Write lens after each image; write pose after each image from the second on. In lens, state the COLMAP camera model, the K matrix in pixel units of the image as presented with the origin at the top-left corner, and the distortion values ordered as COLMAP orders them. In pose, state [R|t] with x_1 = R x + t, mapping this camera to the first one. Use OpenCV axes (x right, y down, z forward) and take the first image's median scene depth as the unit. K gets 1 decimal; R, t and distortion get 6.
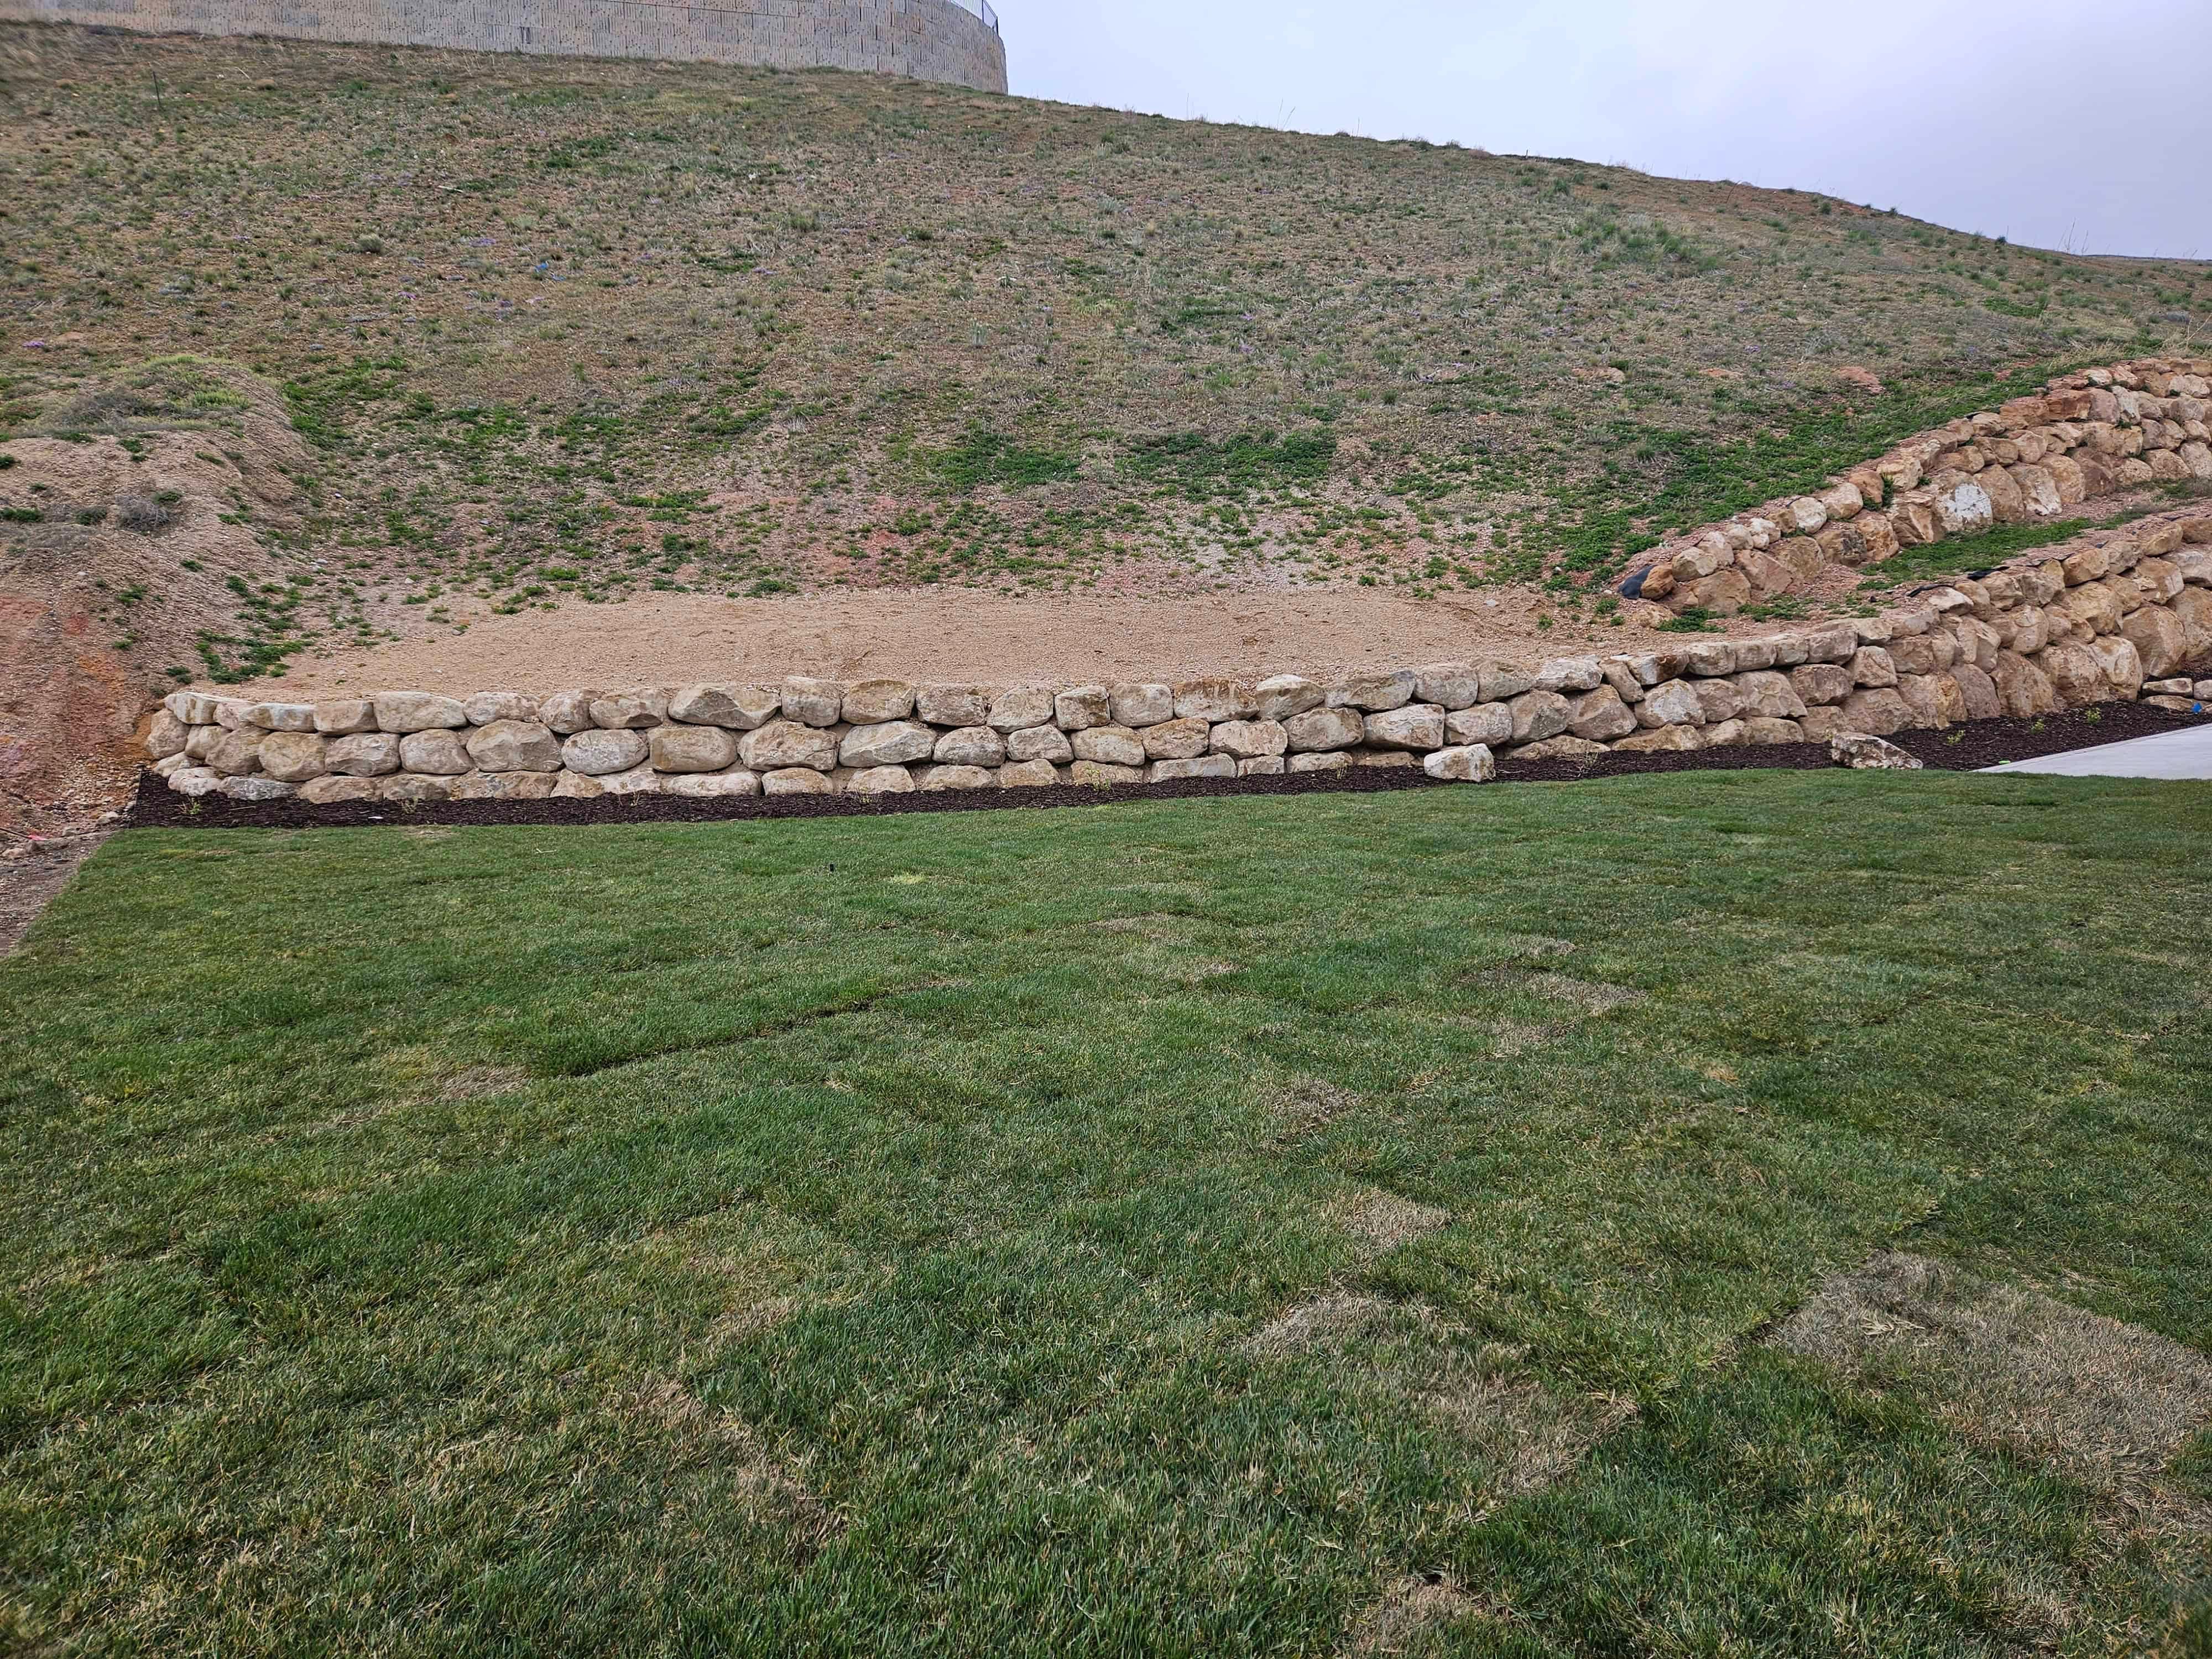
lens RADIAL K [[1513.6, 0, 1107.0], [0, 1513.6, 828.6], [0, 0, 1]] dist [0.070195, -0.043529]
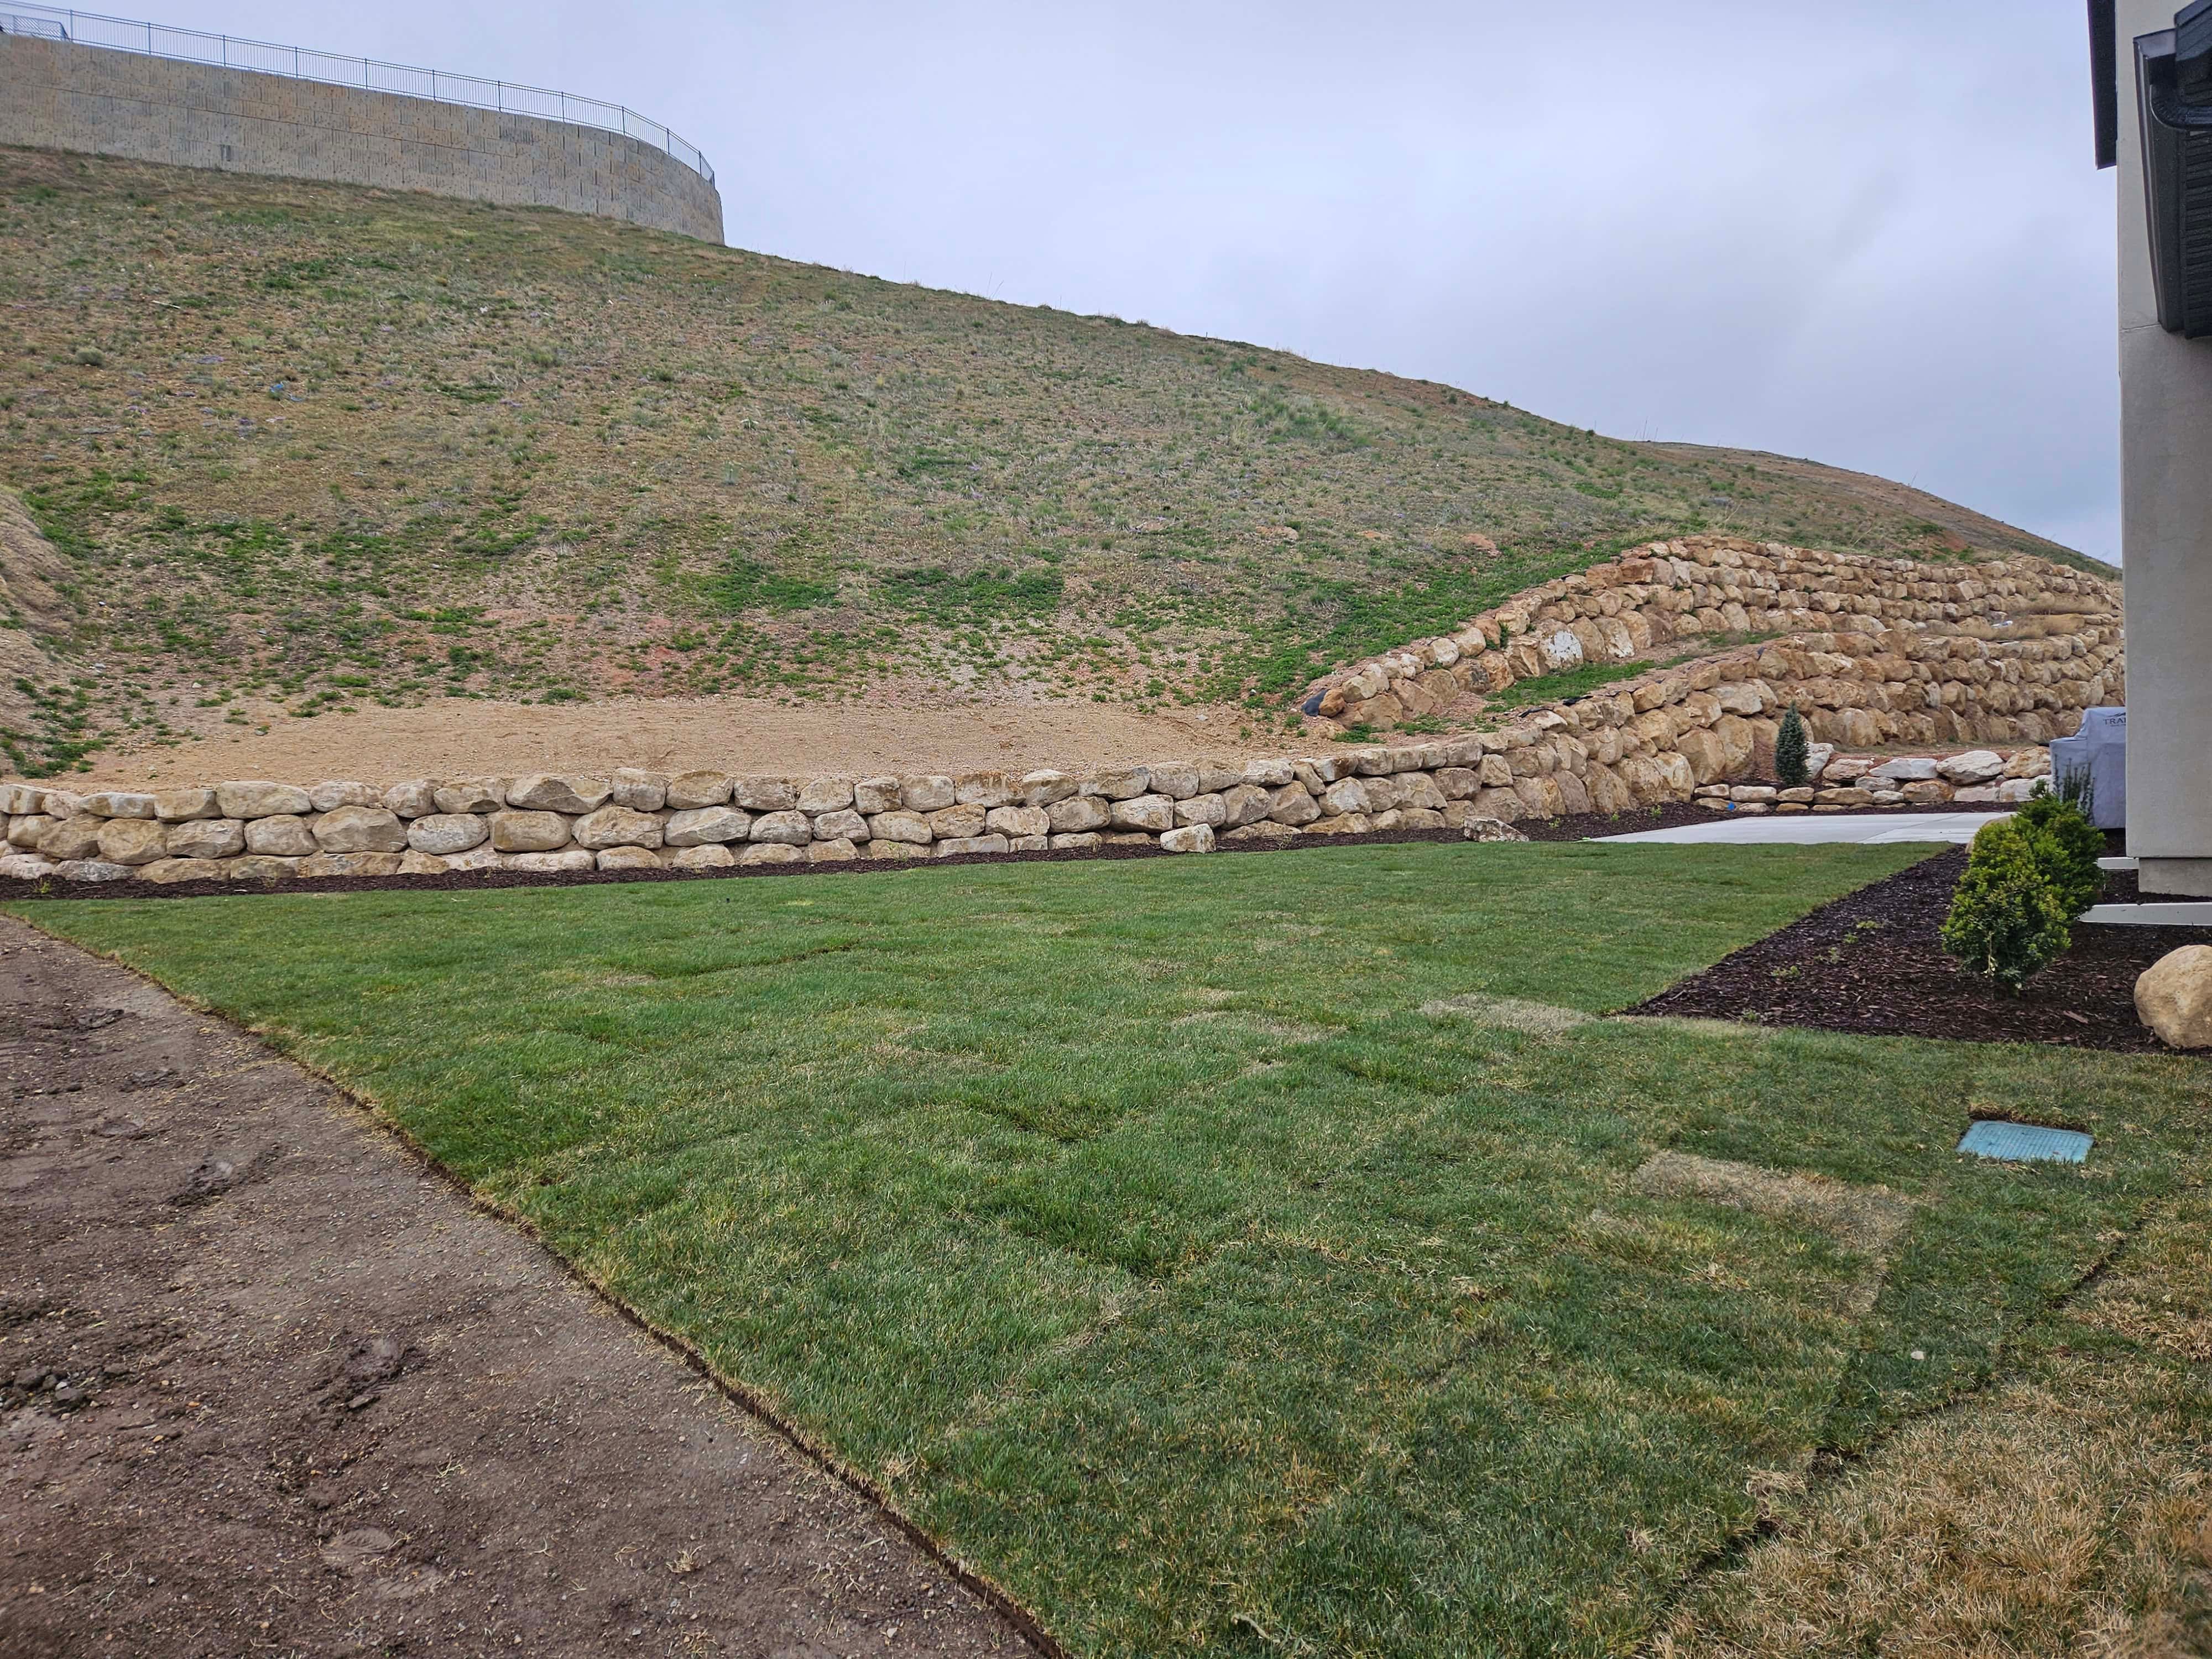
lens RADIAL K [[1513.6, 0, 1103.0], [0, 1513.6, 831.1], [0, 0, 1]] dist [0.070195, -0.043529]
pose [[0.981017, -0.003666, 0.193889, -0.044657], [0.019463, 0.996634, -0.079636, 0.027803], [-0.192944, 0.081898, 0.977786, -0.115767]]
